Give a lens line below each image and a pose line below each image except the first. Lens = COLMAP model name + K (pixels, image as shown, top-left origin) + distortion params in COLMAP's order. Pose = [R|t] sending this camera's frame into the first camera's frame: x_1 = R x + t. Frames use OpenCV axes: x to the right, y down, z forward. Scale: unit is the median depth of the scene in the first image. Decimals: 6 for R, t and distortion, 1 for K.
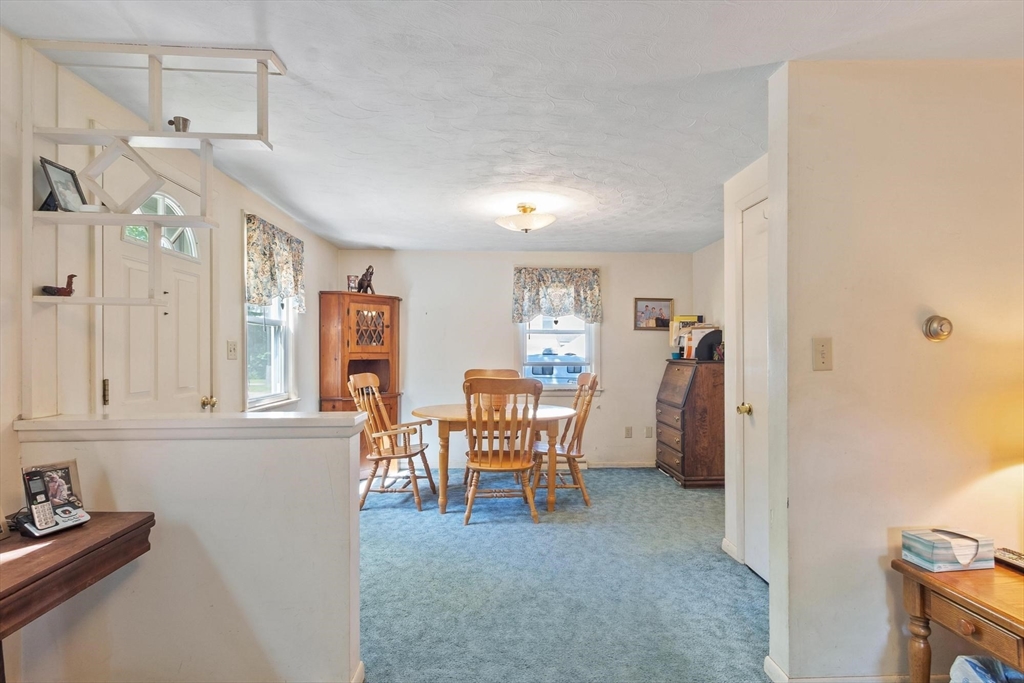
lens RADIAL K [[519.7, 0, 509.6], [0, 519.7, 351.9], [0, 0, 1]] dist [0.000977, -0.000029]
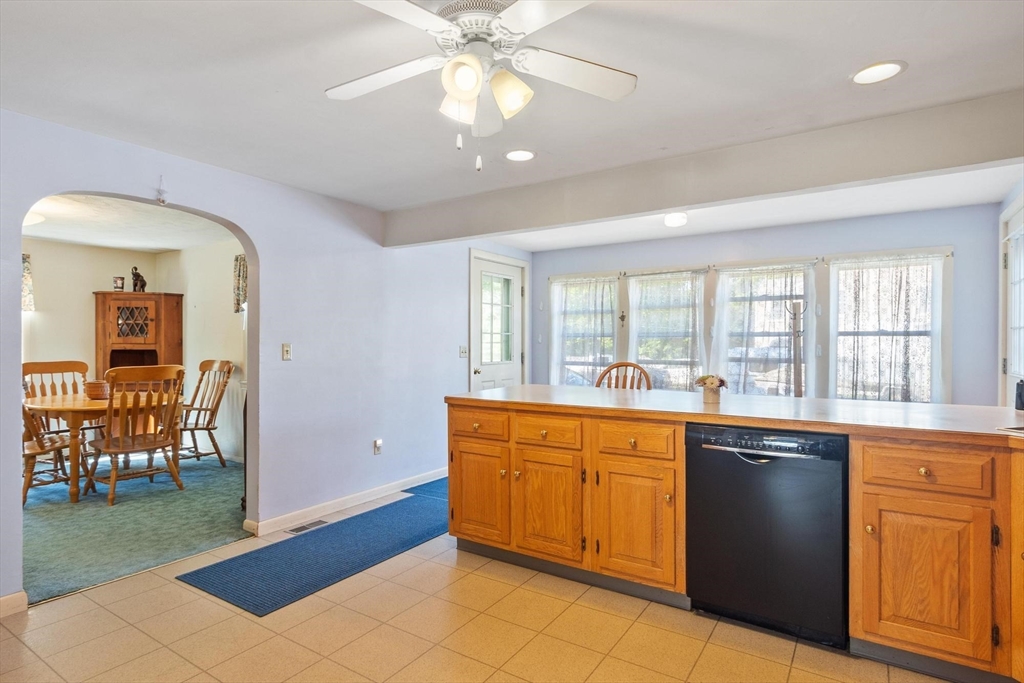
lens RADIAL K [[541.0, 0, 516.0], [0, 541.0, 345.4], [0, 0, 1]] dist [0.005650, 0.000600]
pose [[0.818278, 0.004677, -0.574804, 1.126053], [-0.003246, 0.999989, 0.003516, -0.001290], [0.574814, -0.001011, 0.818284, 0.523812]]
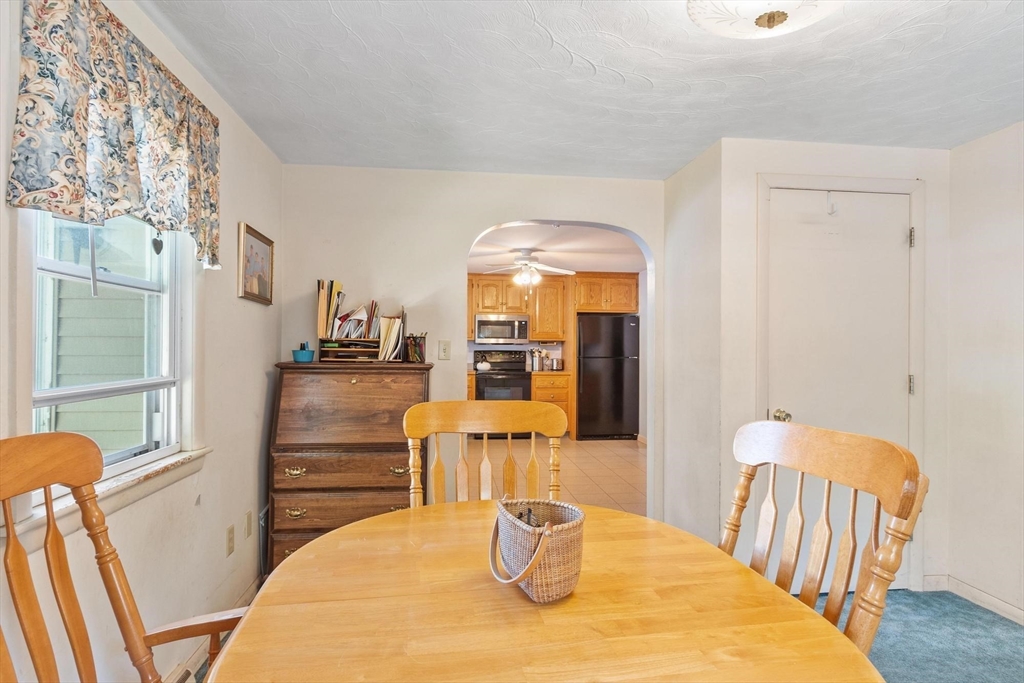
lens RADIAL K [[541.0, 0, 516.0], [0, 541.0, 345.4], [0, 0, 1]] dist [0.005650, 0.000600]
pose [[-0.083978, 0.007823, 0.996437, -0.253087], [-0.003810, 0.999959, -0.008172, 0.000555], [-0.996460, -0.004483, -0.083944, 0.901100]]
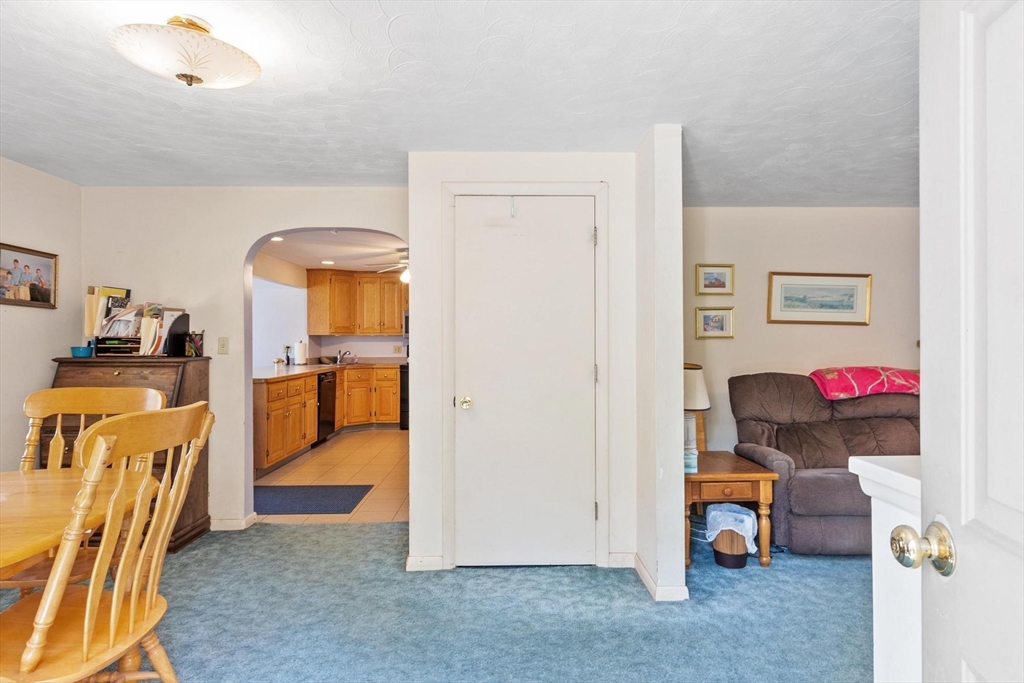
lens RADIAL K [[545.1, 0, 512.0], [0, 545.1, 341.5], [0, 0, 1]] dist [0.001065, -0.000089]
pose [[0.014637, 0.003967, 0.999885, -0.330538], [0.005227, 0.999978, -0.004043, 0.000716], [-0.999879, 0.005285, 0.014616, 0.536750]]
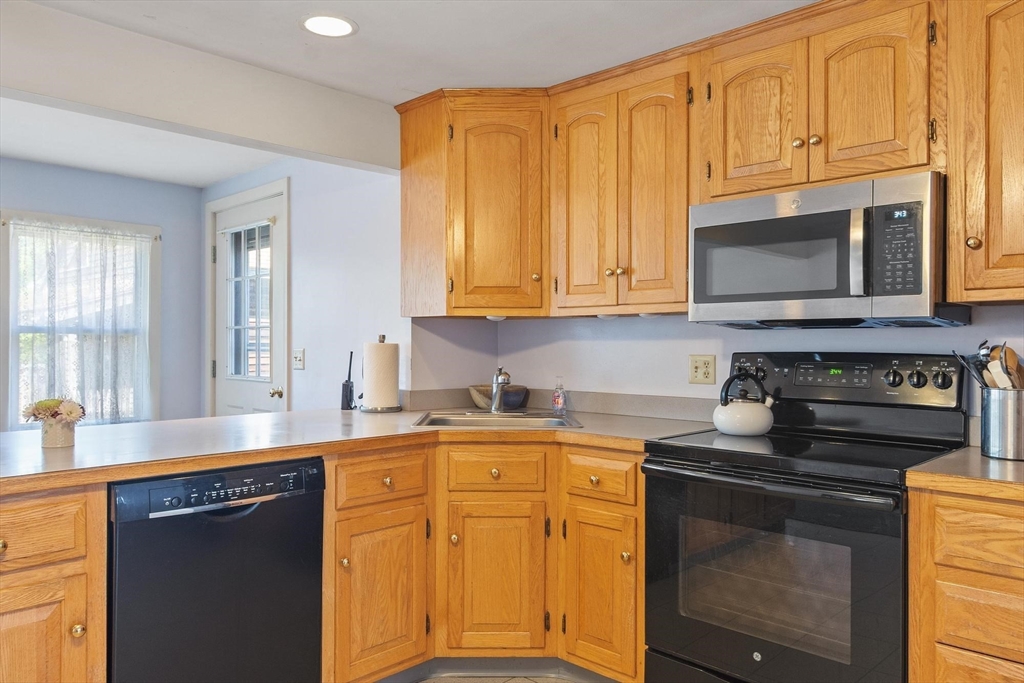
lens RADIAL K [[732.1, 0, 511.1], [0, 732.1, 345.5], [0, 0, 1]] dist [0.003215, 0.000017]
pose [[0.715877, 0.004082, 0.698214, 0.851764], [-0.002717, 0.999992, -0.003059, -0.000069], [-0.698221, 0.000293, 0.715882, 0.603113]]
